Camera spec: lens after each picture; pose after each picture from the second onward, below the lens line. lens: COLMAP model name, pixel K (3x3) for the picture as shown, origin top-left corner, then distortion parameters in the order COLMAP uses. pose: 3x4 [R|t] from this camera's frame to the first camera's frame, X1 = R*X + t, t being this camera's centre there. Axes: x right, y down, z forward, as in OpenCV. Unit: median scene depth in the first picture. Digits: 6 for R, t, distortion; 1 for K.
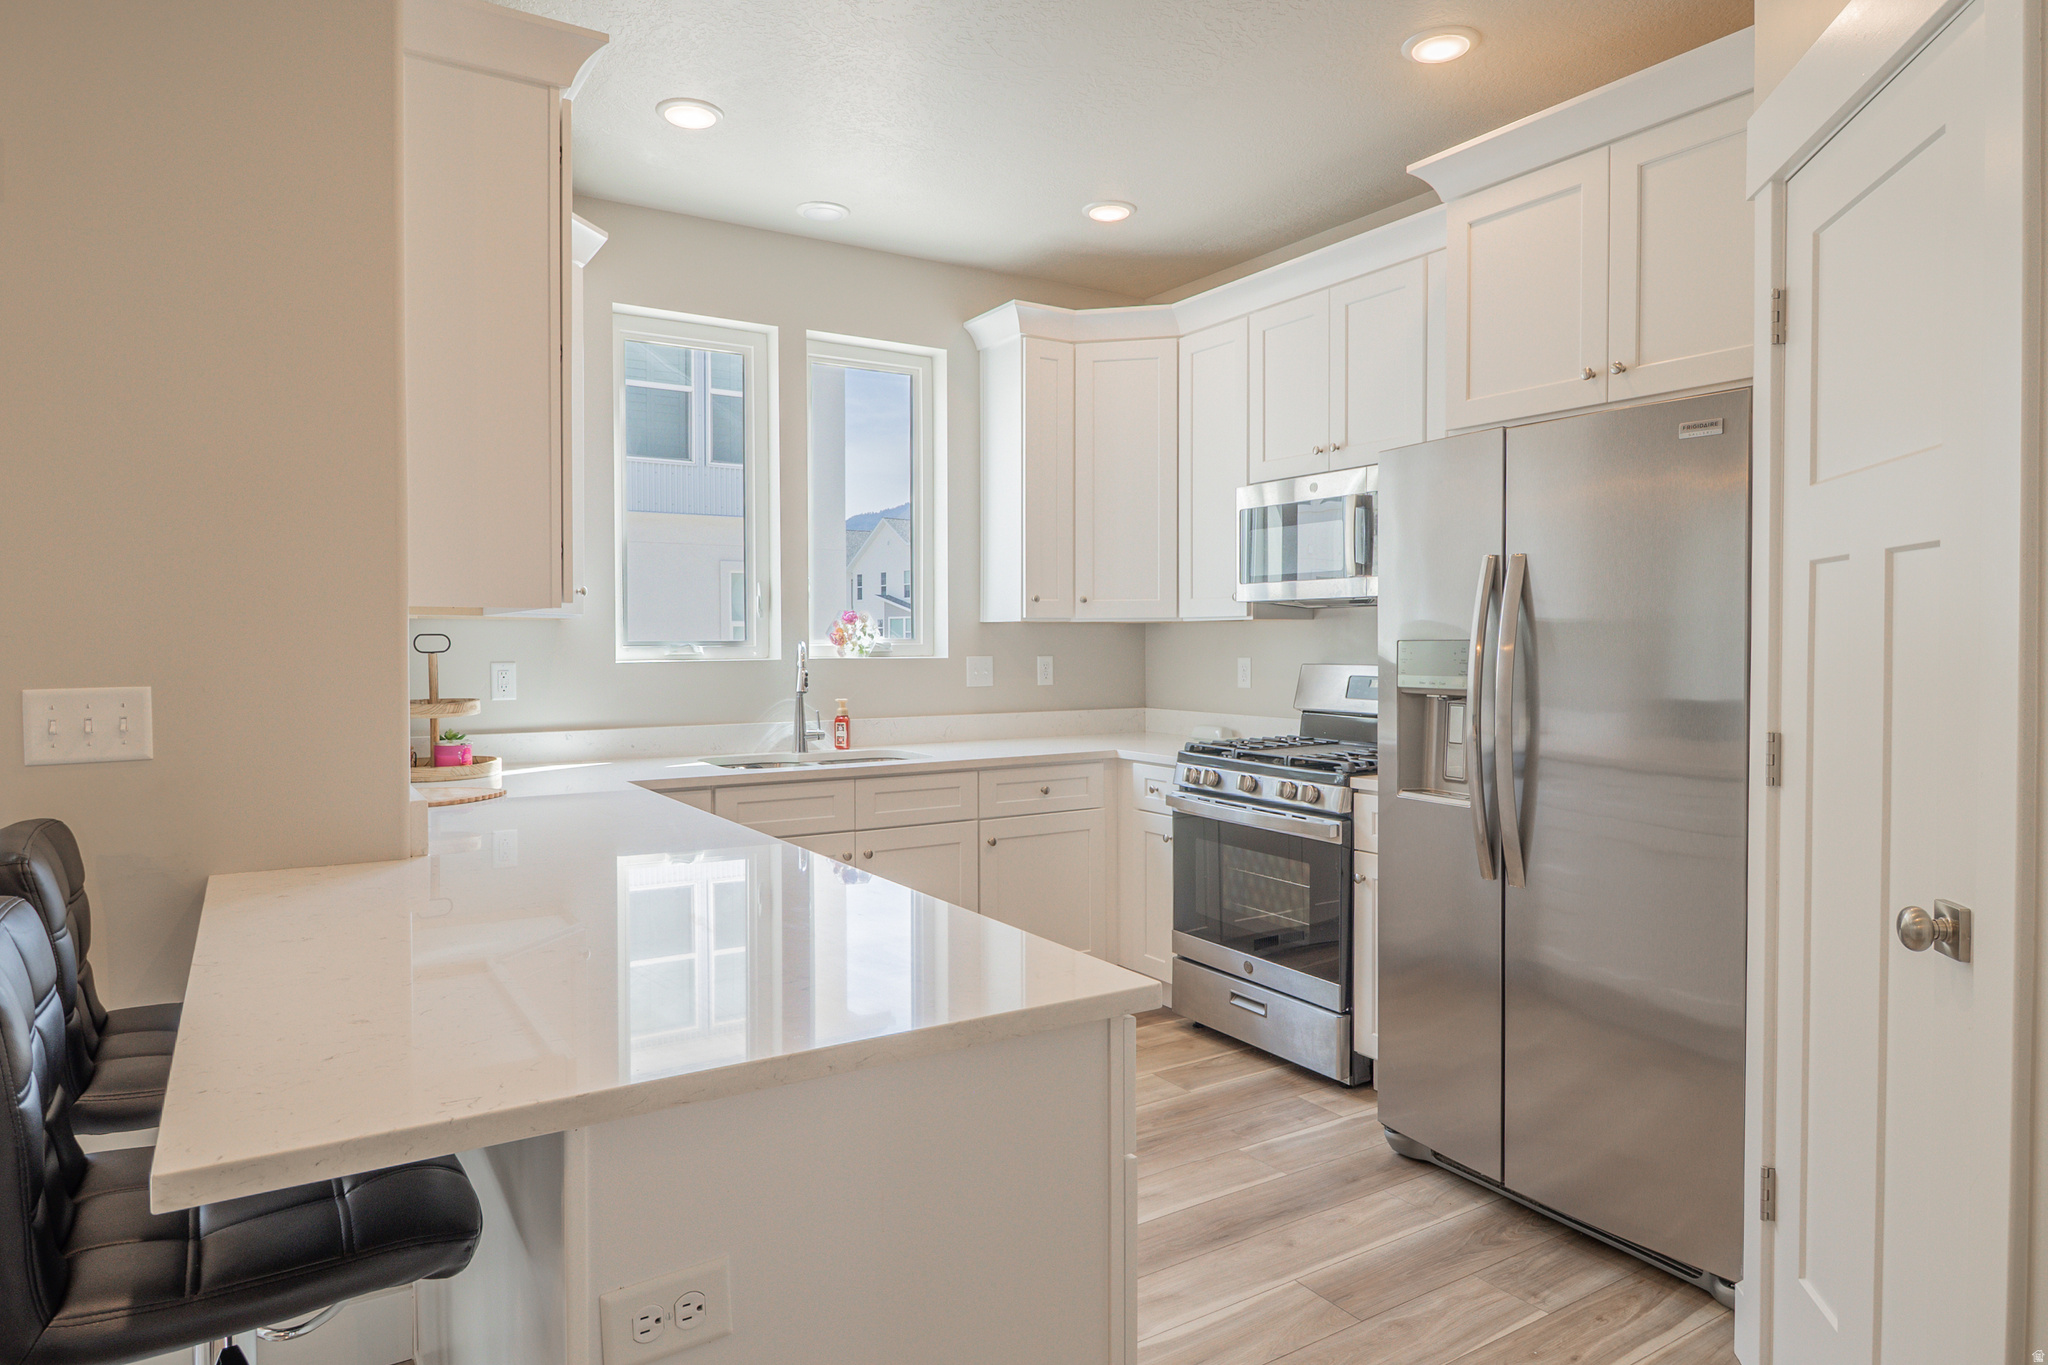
lens RADIAL K [[1207.0, 0, 1028.2], [0, 1207.0, 662.3], [0, 0, 1]] dist [-0.000085, -0.002487]
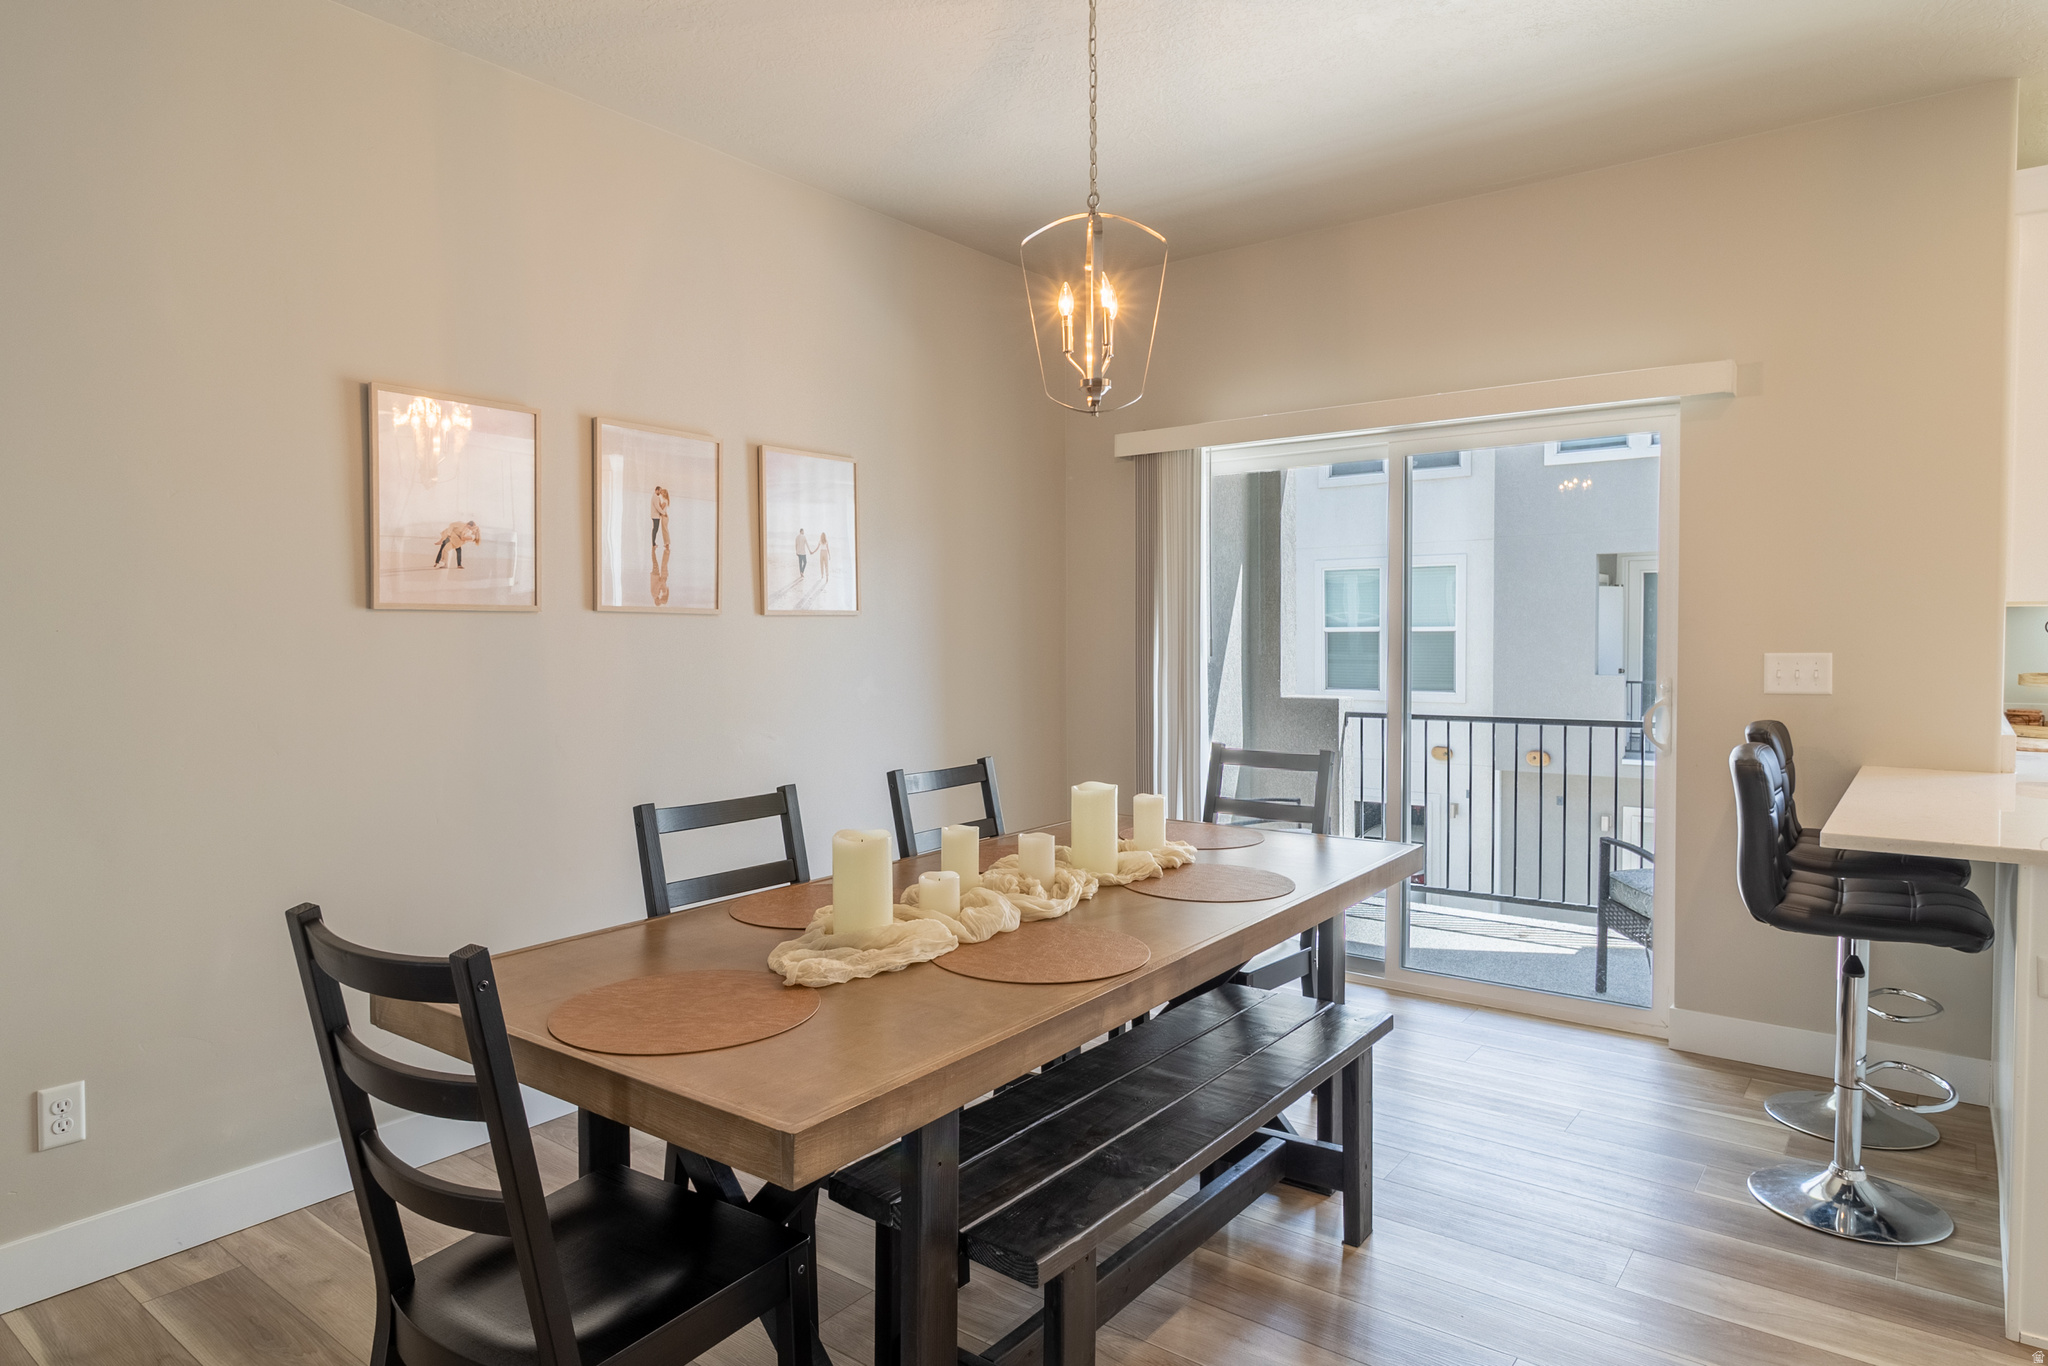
lens RADIAL K [[1207.0, 0, 1028.2], [0, 1207.0, 662.8], [0, 0, 1]] dist [-0.000085, -0.002487]
pose [[0.339595, 0.025594, -0.940223, 0.574165], [-0.024205, 0.999536, 0.018466, 0.033459], [0.940260, 0.016487, 0.340057, -0.760094]]
